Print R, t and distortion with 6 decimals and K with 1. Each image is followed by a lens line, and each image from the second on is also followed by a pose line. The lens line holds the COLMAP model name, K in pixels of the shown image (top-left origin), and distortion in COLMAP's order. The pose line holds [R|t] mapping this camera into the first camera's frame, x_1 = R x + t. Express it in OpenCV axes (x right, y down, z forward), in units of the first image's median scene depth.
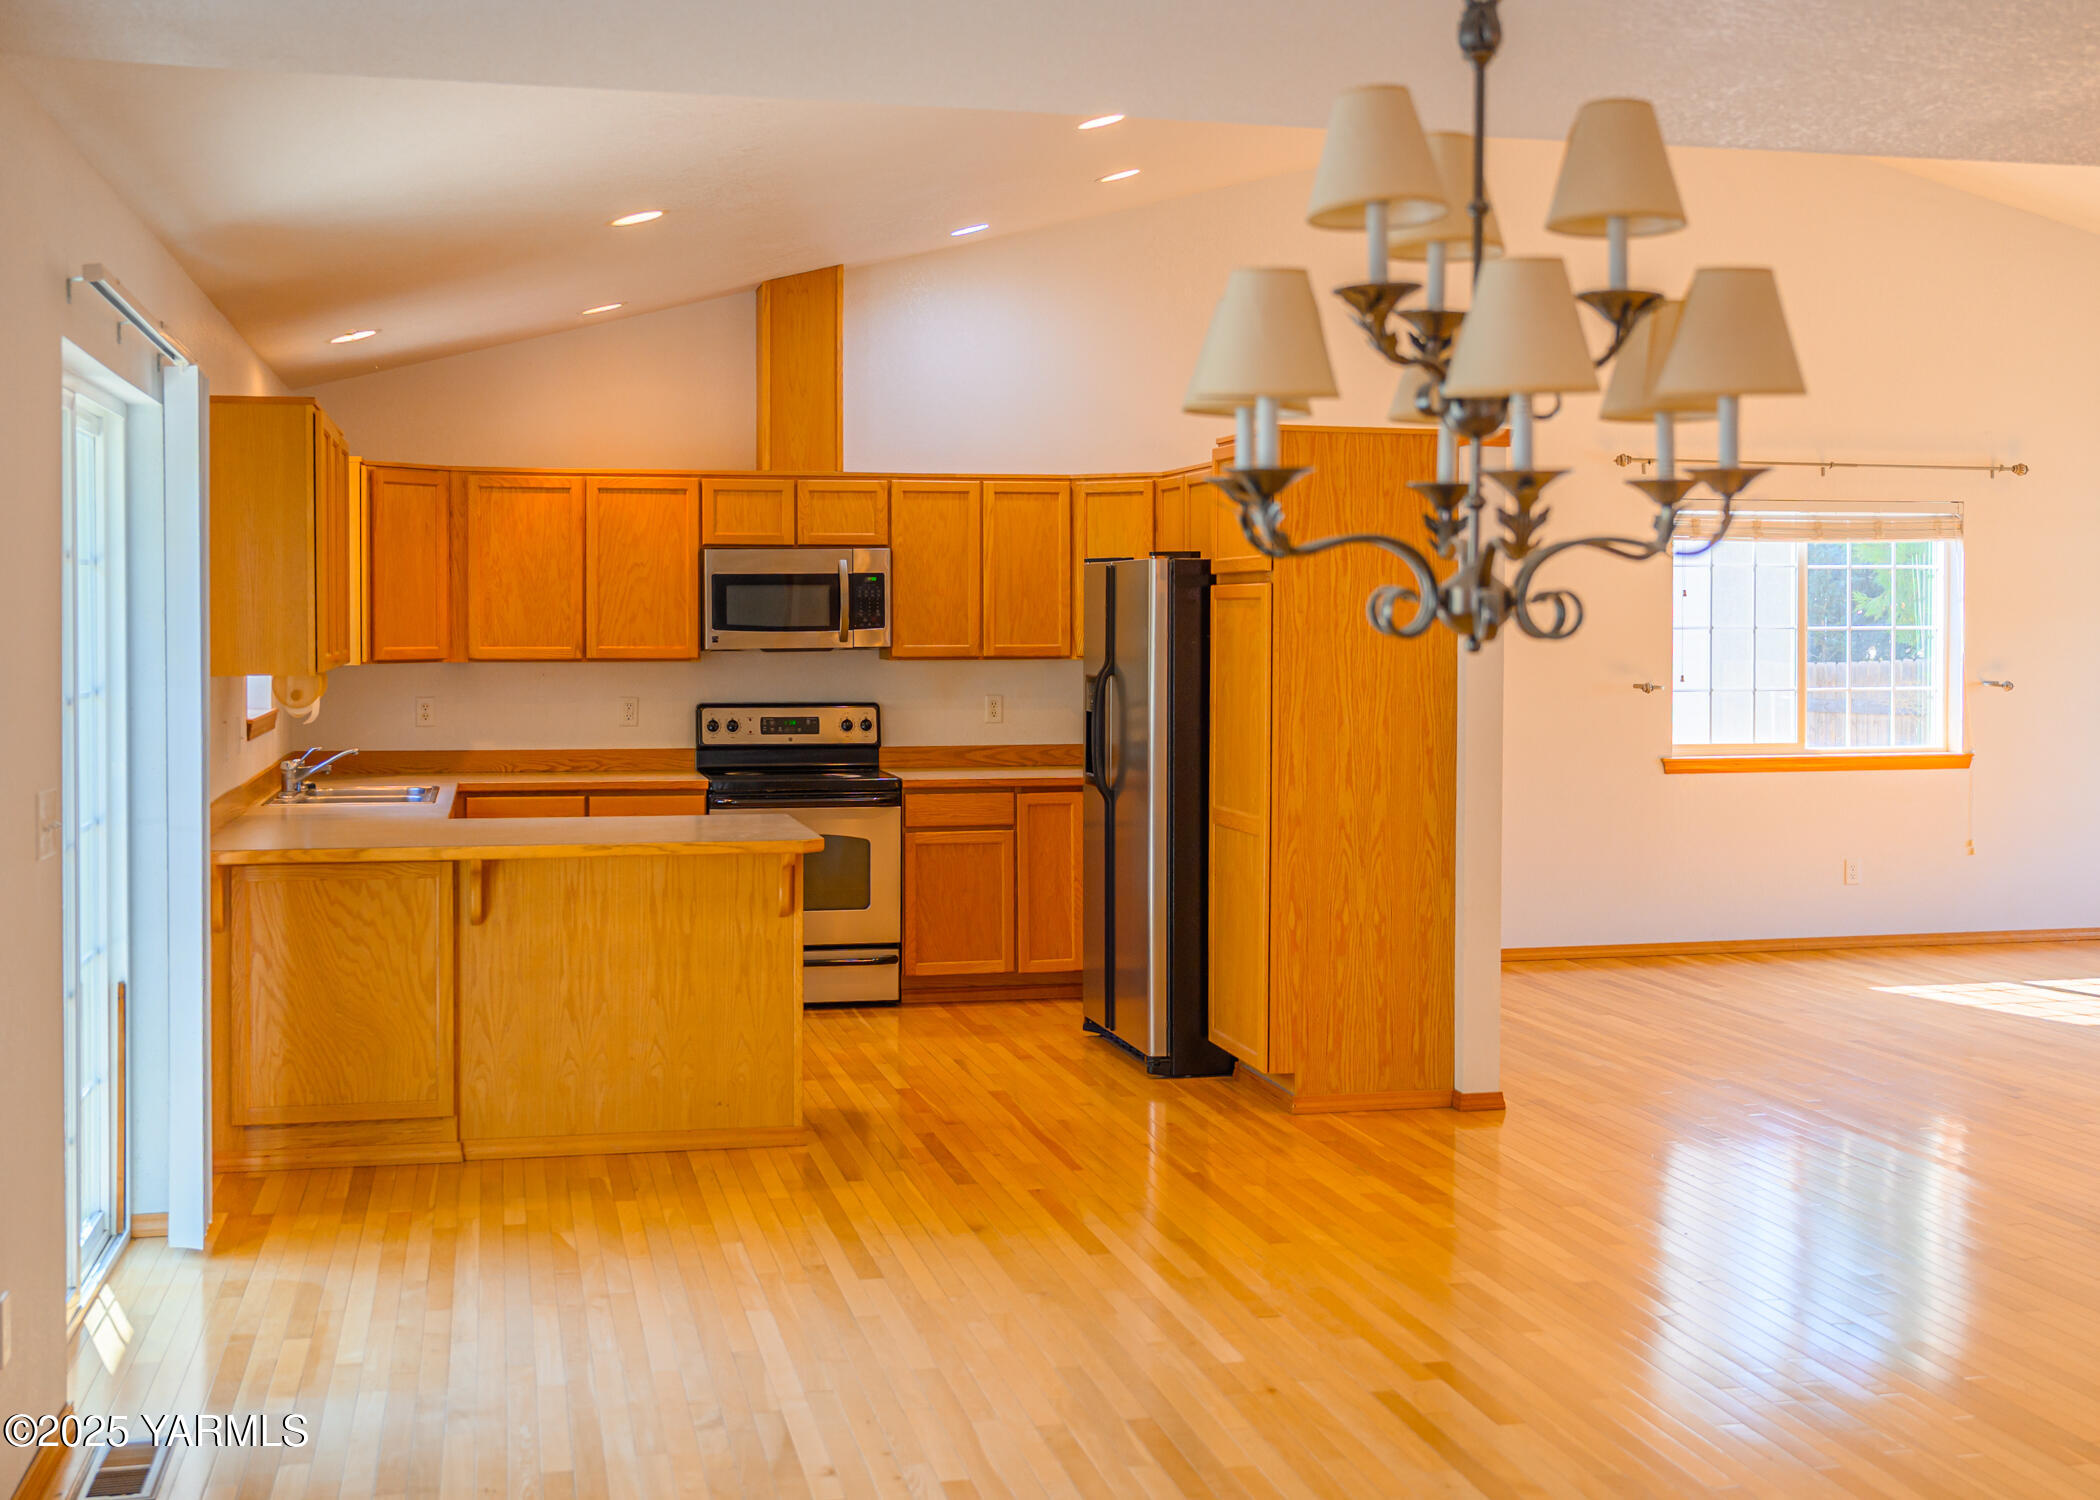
lens RADIAL K [[2366.5, 0, 1051.2], [0, 2366.5, 736.4], [0, 0, 1]] dist [0.064140, 0.000000]
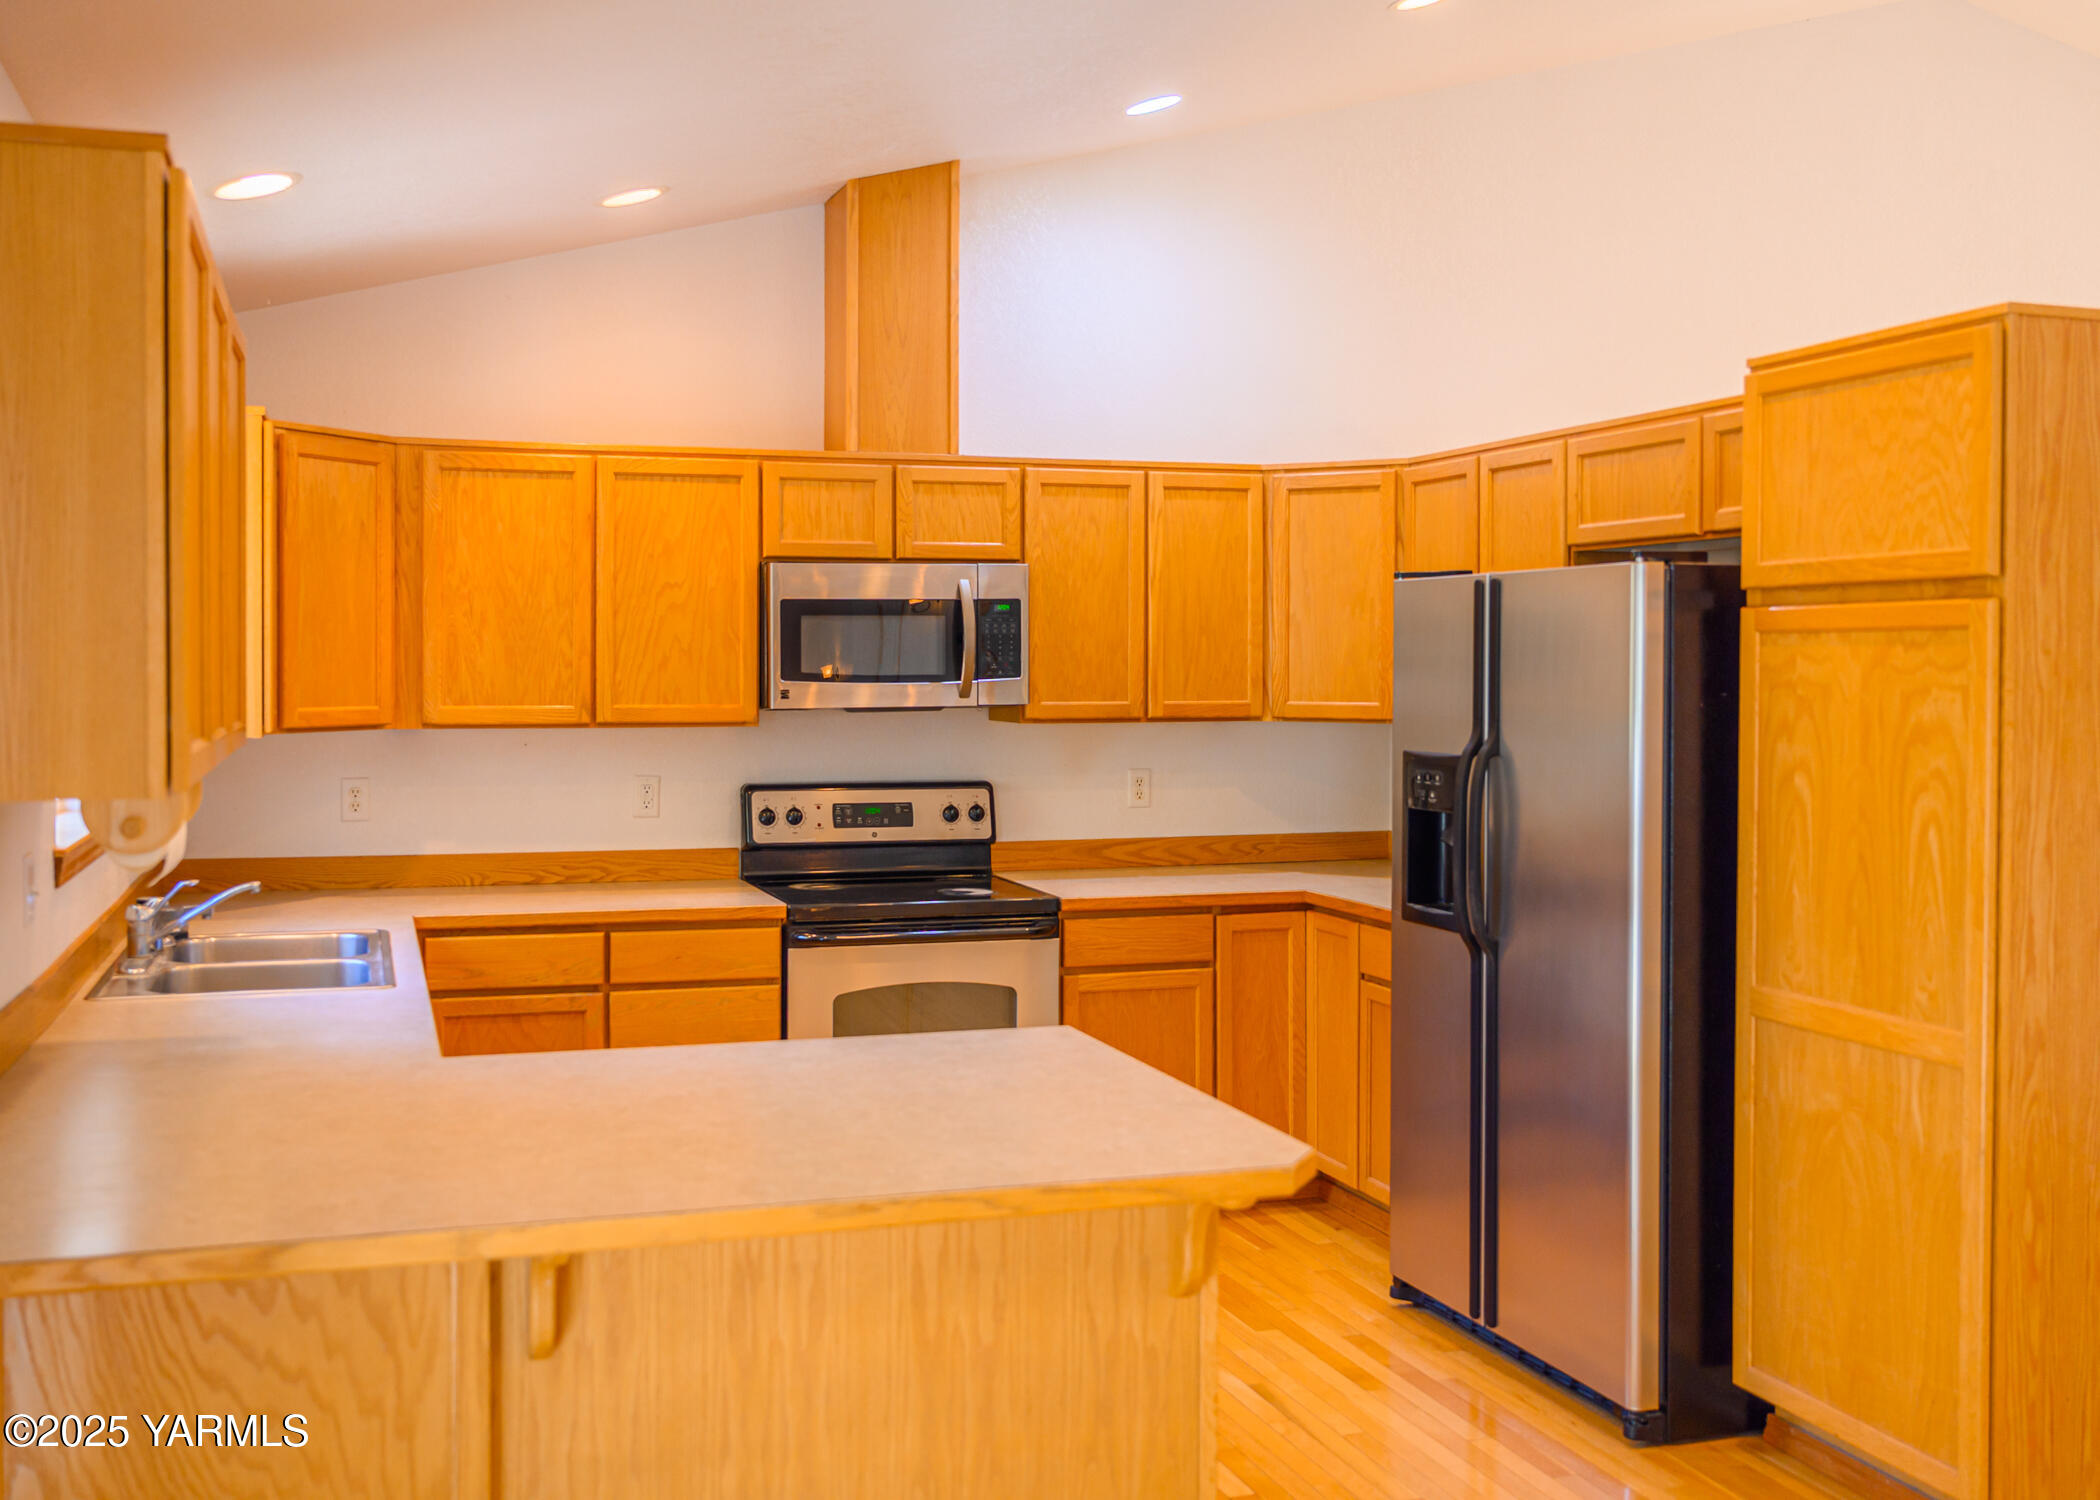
lens RADIAL K [[2200.8, 0, 1047.8], [0, 2200.8, 754.0], [0, 0, 1]] dist [0.000025, 0.000000]
pose [[0.997871, -0.000716, 0.065213, -0.109648], [0.001333, 0.999955, -0.009419, -0.017958], [-0.065204, 0.009486, 0.997827, 0.368388]]
